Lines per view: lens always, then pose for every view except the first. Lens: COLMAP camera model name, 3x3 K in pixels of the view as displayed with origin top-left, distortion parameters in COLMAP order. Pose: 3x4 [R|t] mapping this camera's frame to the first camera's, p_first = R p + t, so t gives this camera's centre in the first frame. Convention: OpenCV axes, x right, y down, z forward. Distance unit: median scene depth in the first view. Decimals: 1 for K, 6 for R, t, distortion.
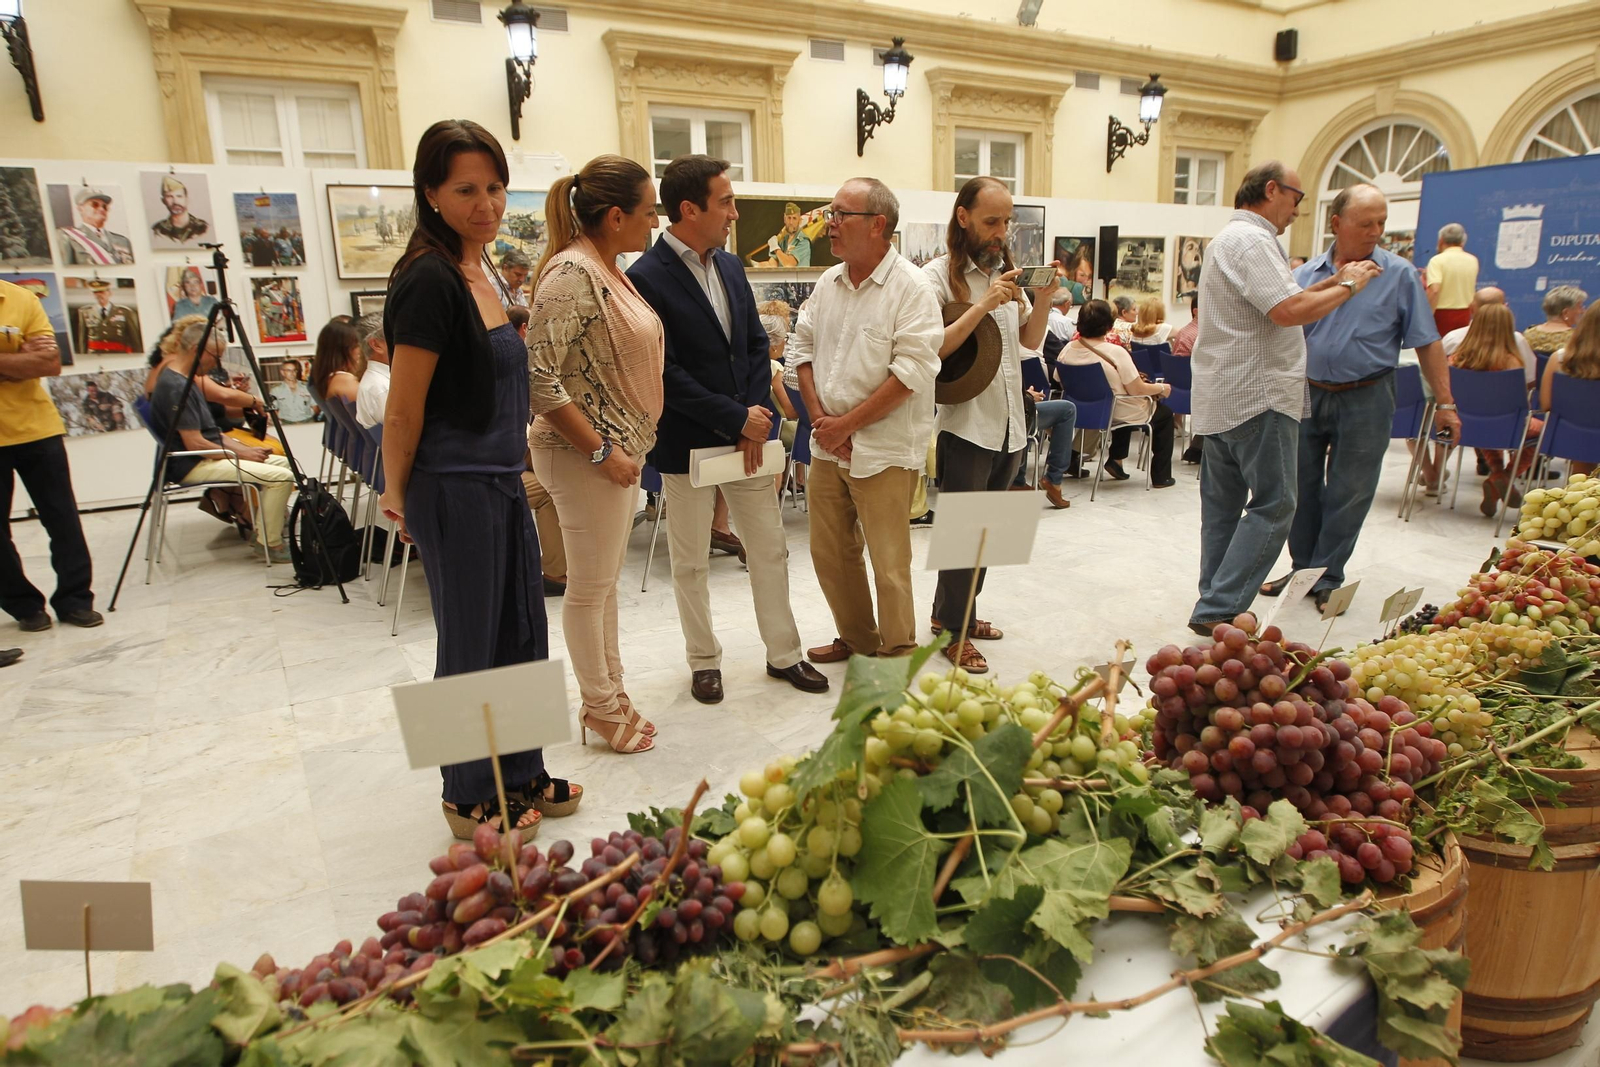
lens RADIAL K [[938.5, 0, 803.2], [0, 938.5, 548.5], [0, 0, 1]] dist [-0.067788, 0.030213]
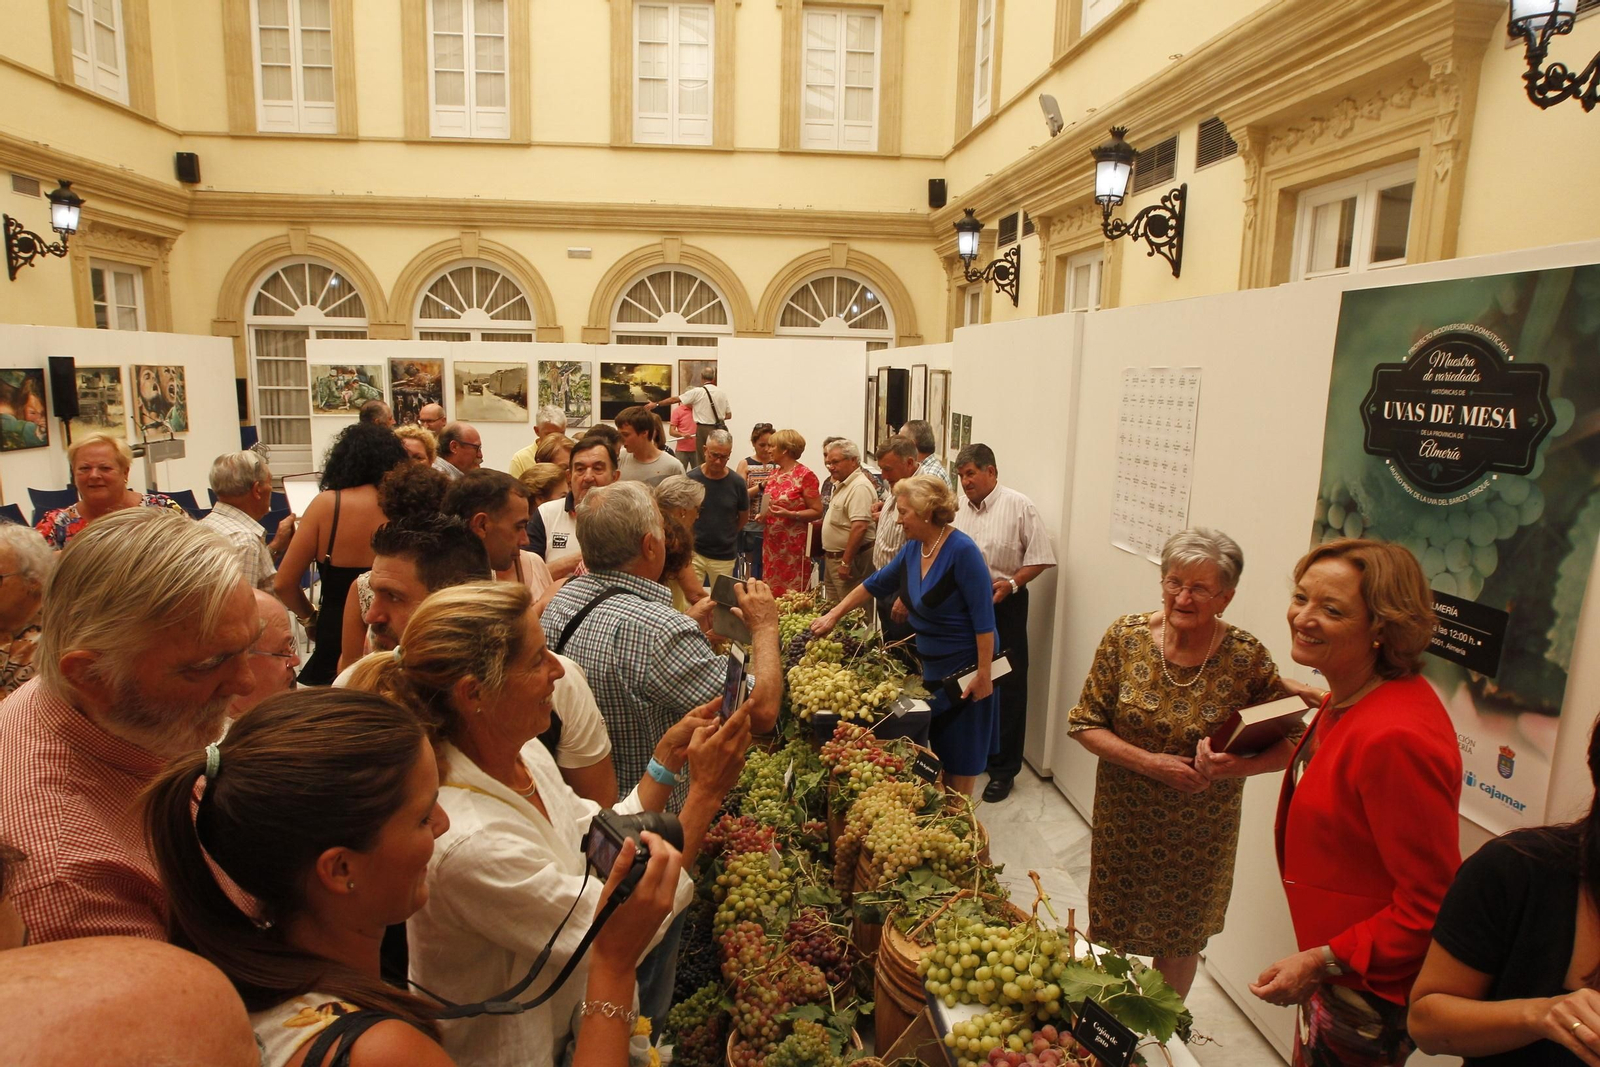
lens RADIAL K [[938.5, 0, 803.2], [0, 938.5, 548.5], [0, 0, 1]] dist [-0.067788, 0.030213]
pose [[0.438352, -0.127094, 0.889772, -0.135800], [0.193317, 0.980115, 0.044760, -0.071373], [-0.877768, 0.152387, 0.454204, 0.027401]]
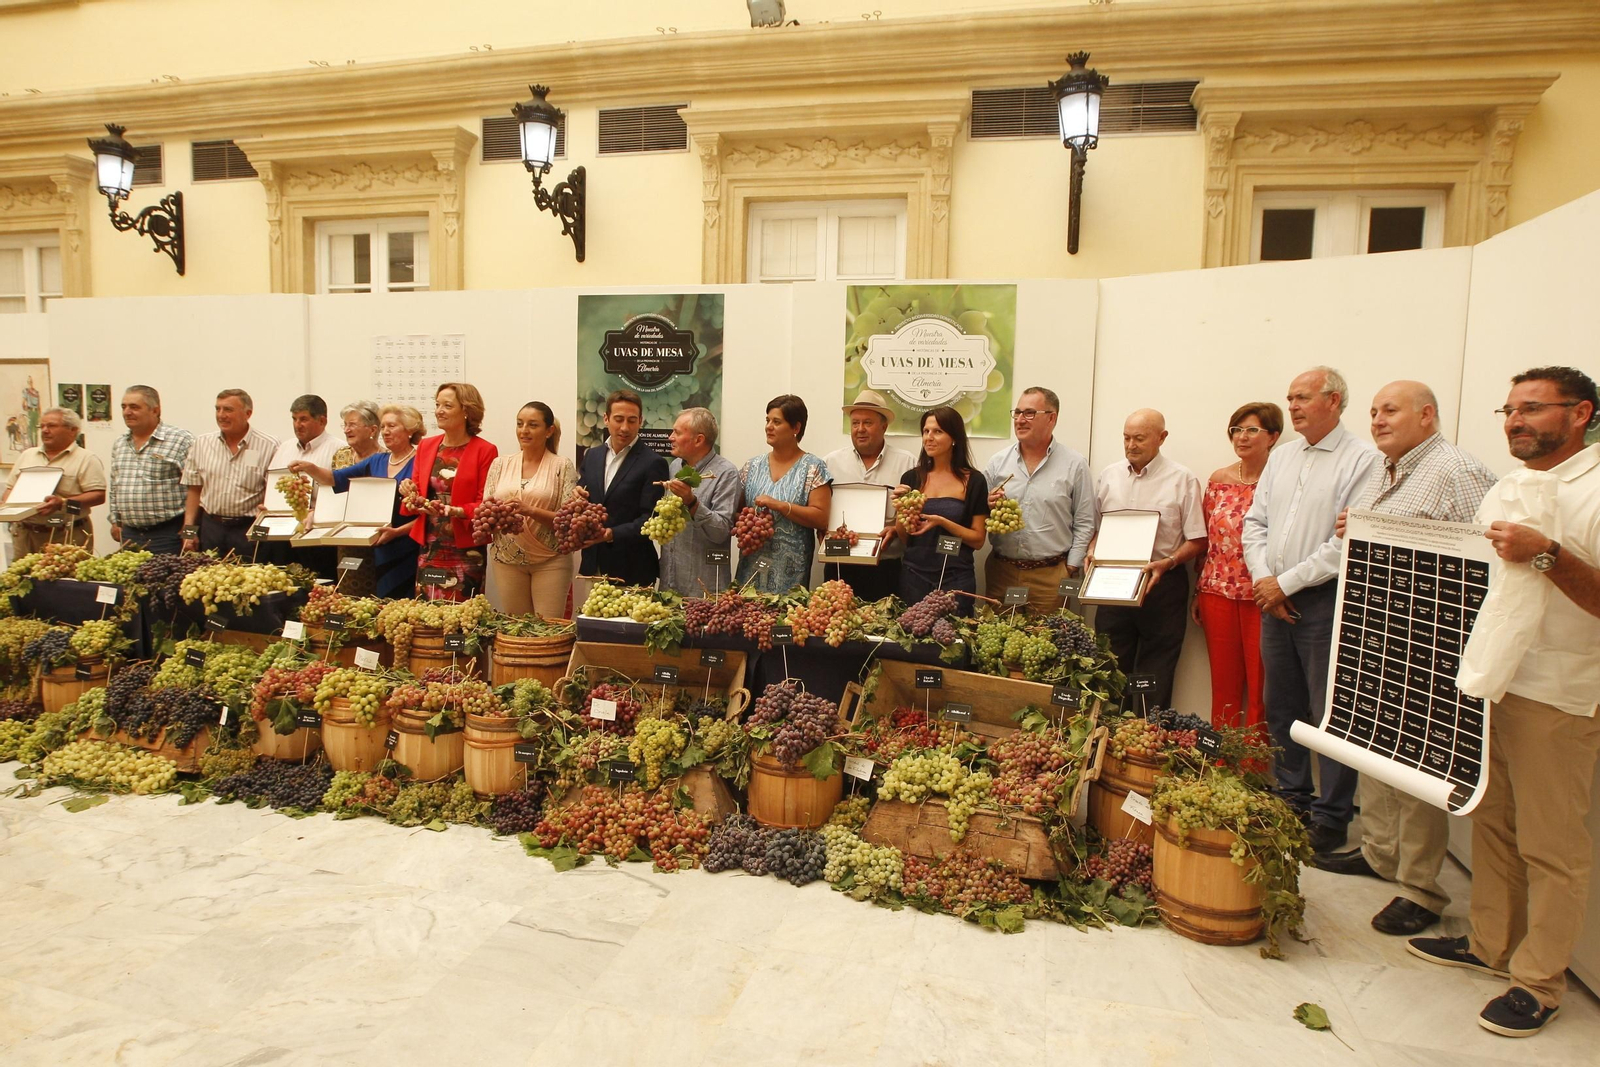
lens RADIAL K [[949.7, 0, 800.0], [0, 949.7, 533.5], [0, 0, 1]] dist [-0.070573, 0.045459]
pose [[-0.692599, -0.060551, 0.718777, -0.289349], [0.180091, 0.950398, 0.253595, -0.083984], [-0.698480, 0.305085, -0.647340, 0.266122]]
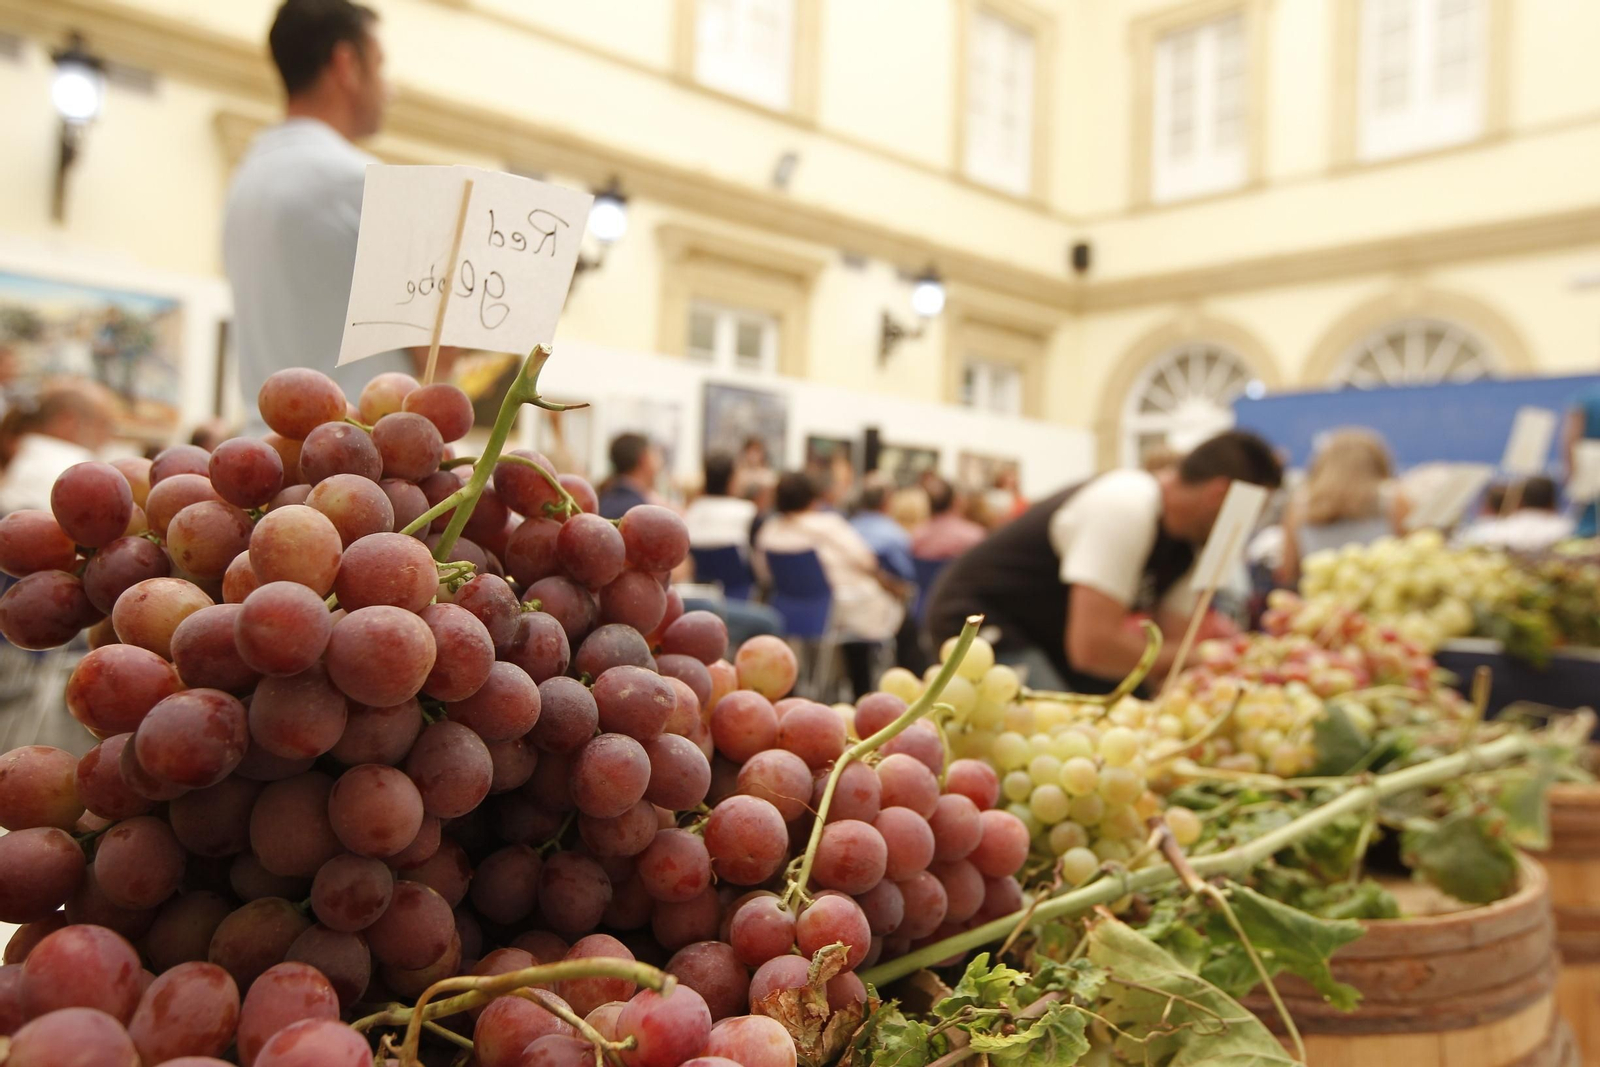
lens RADIAL K [[1200.5, 0, 814.8], [0, 1200.5, 534.0], [0, 0, 1]] dist [0.002426, 0.001342]
pose [[0.972903, 0.069996, 0.220364, 0.055855], [-0.007410, 0.962025, -0.272862, 0.024946], [-0.231094, 0.263835, 0.936476, 0.061387]]
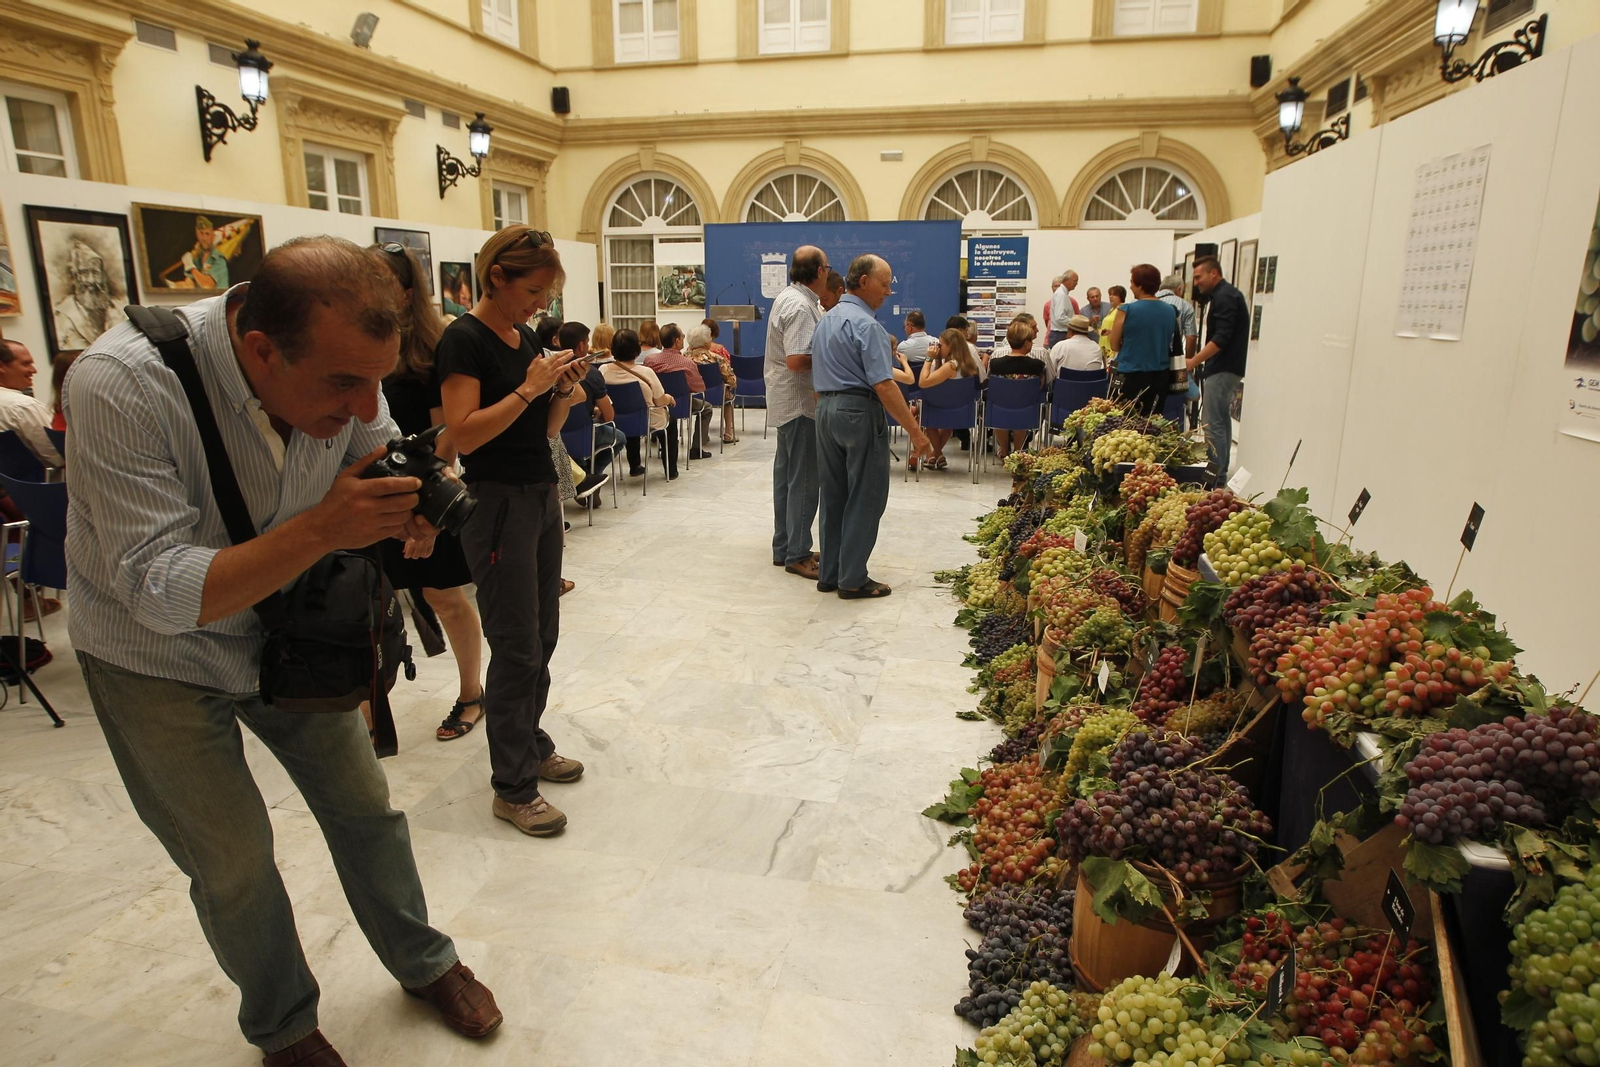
lens RADIAL K [[938.5, 0, 803.2], [0, 938.5, 548.5], [0, 0, 1]] dist [-0.067788, 0.030213]
pose [[0.685974, -0.159192, 0.709998, -0.220551], [0.166272, 0.984251, 0.060037, -0.011439], [-0.708373, 0.076869, 0.701640, 0.003179]]
